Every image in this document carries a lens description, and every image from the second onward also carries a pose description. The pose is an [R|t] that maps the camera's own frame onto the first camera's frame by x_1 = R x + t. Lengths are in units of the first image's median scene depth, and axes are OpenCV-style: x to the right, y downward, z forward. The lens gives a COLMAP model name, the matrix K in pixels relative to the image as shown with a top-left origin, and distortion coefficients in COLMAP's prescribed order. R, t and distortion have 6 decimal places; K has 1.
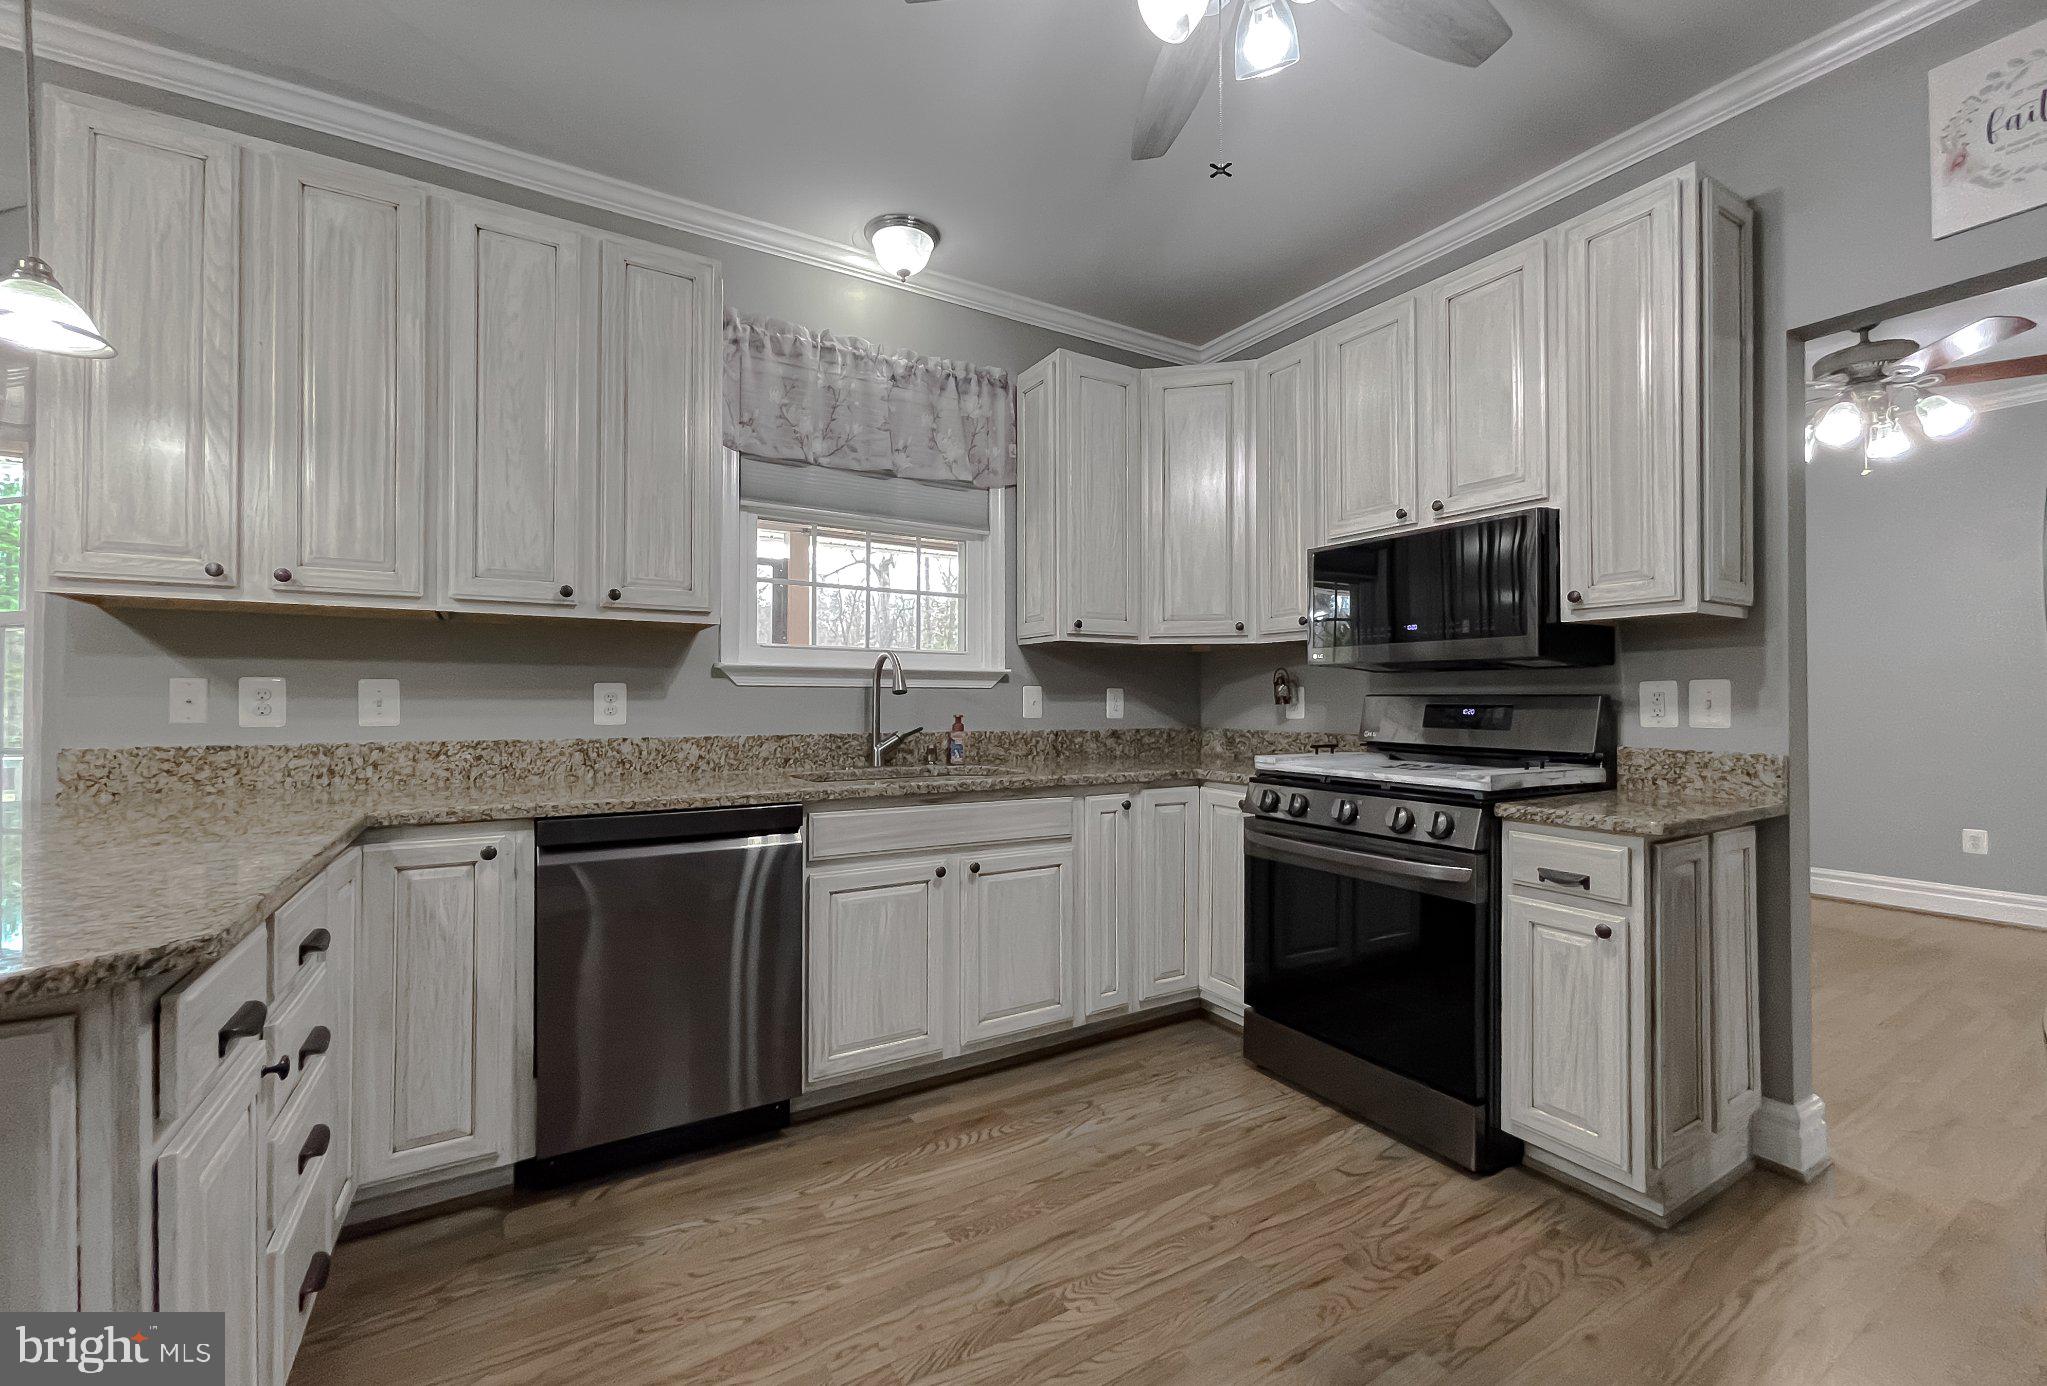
lens RADIAL K [[831.5, 0, 1023.5], [0, 831.5, 693.0], [0, 0, 1]] dist [0.000856, 0.000085]
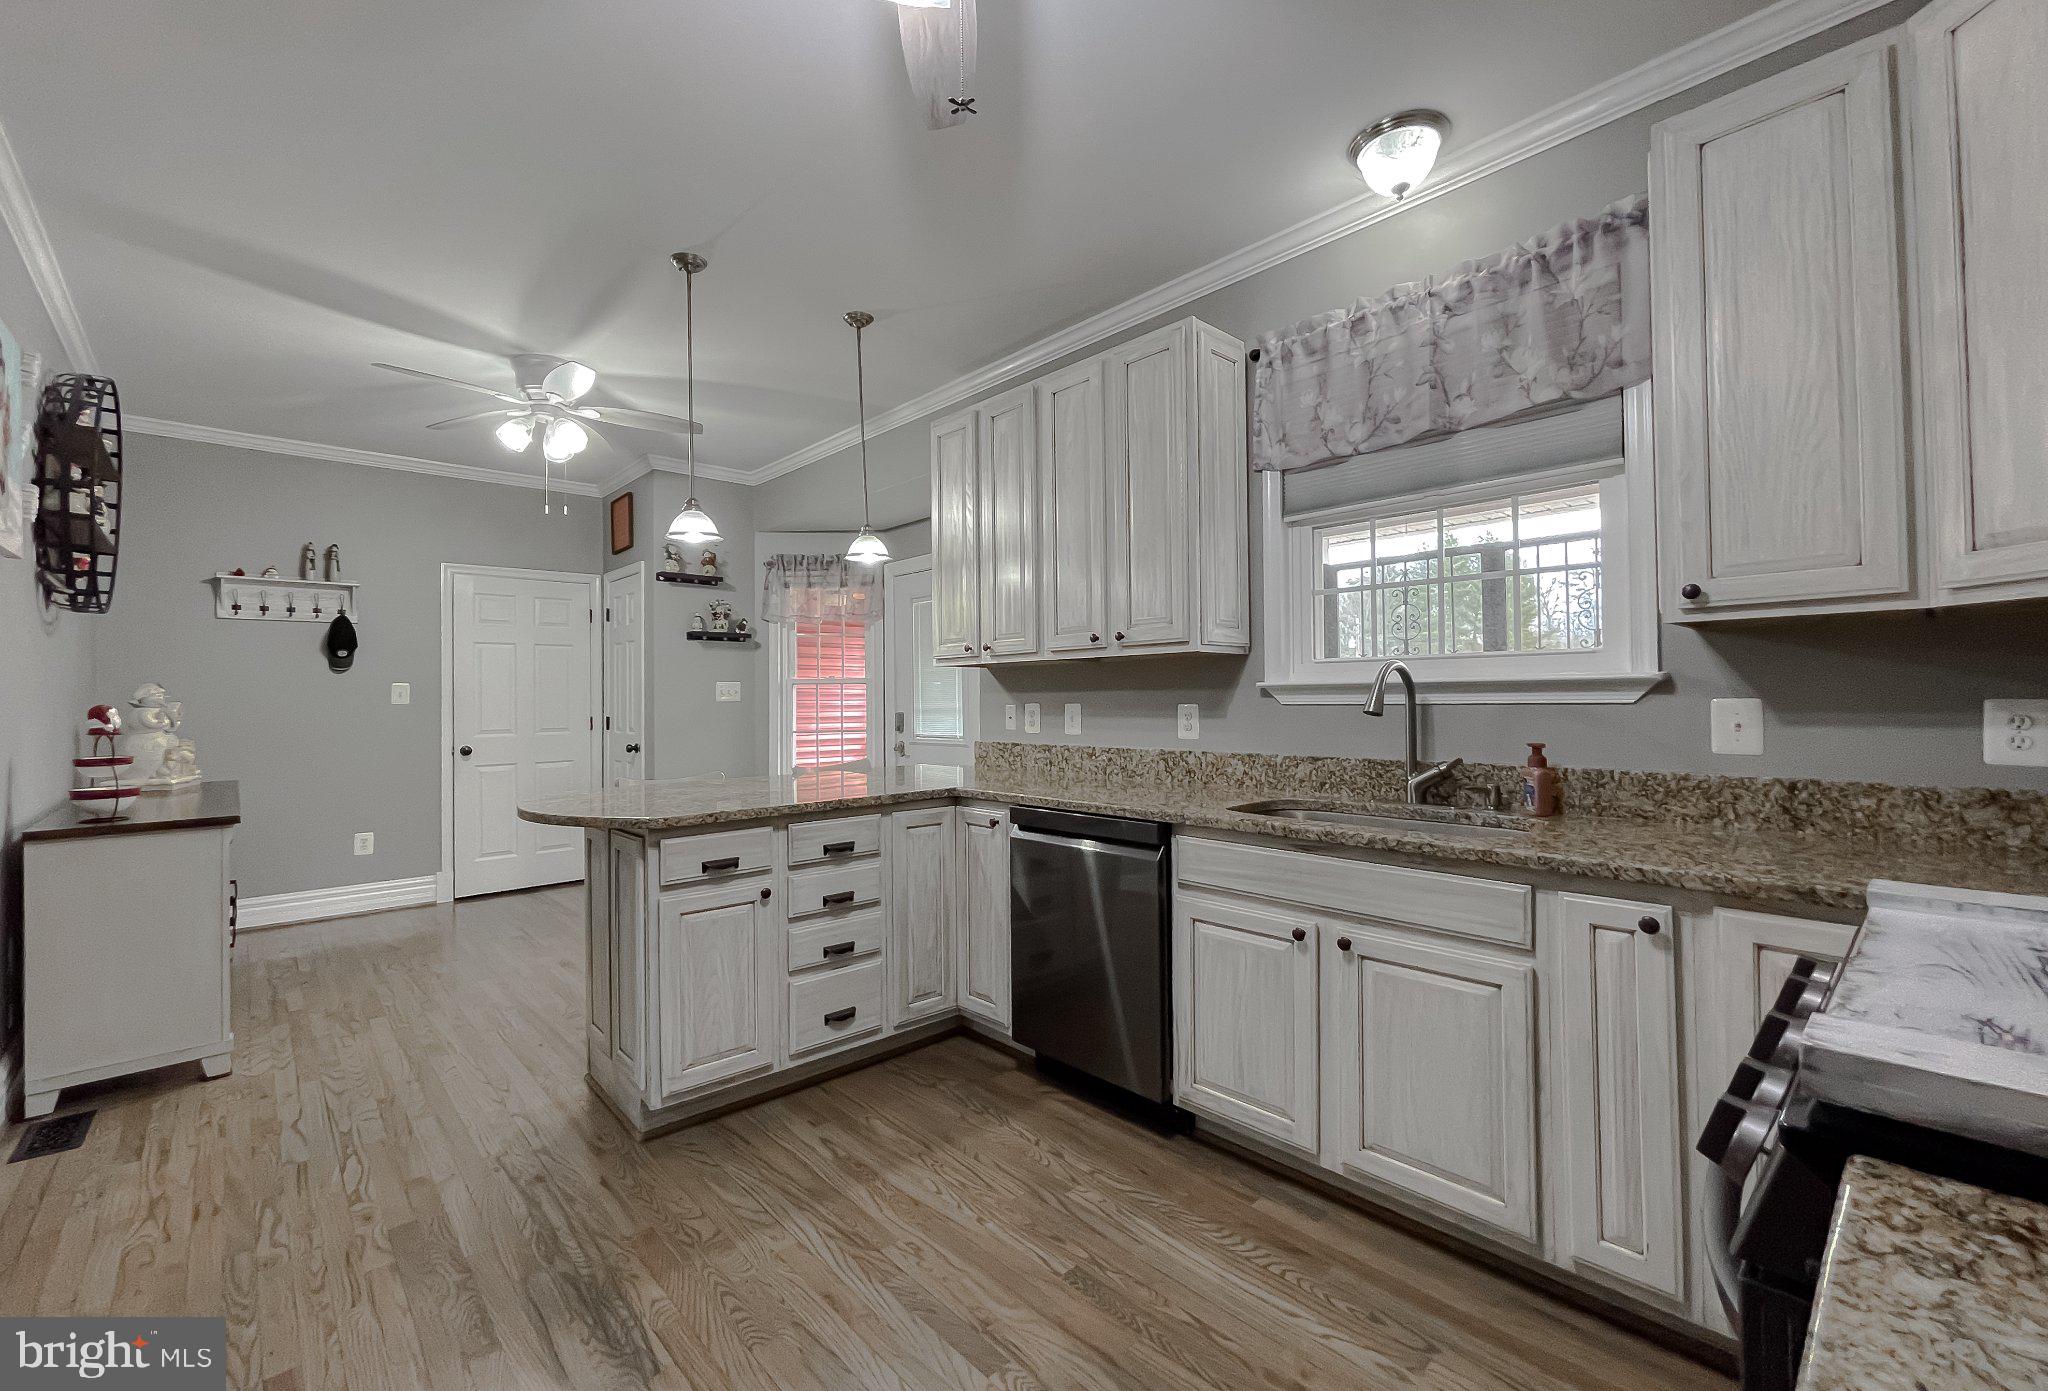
lens RADIAL K [[856.5, 0, 1024.7], [0, 856.5, 682.1], [0, 0, 1]] dist [-0.001470, 0.000233]
pose [[0.203169, -0.021737, -0.978902, 0.617494], [0.021225, 0.999616, -0.017792, -0.024756], [0.978914, -0.017162, 0.203552, 0.501955]]
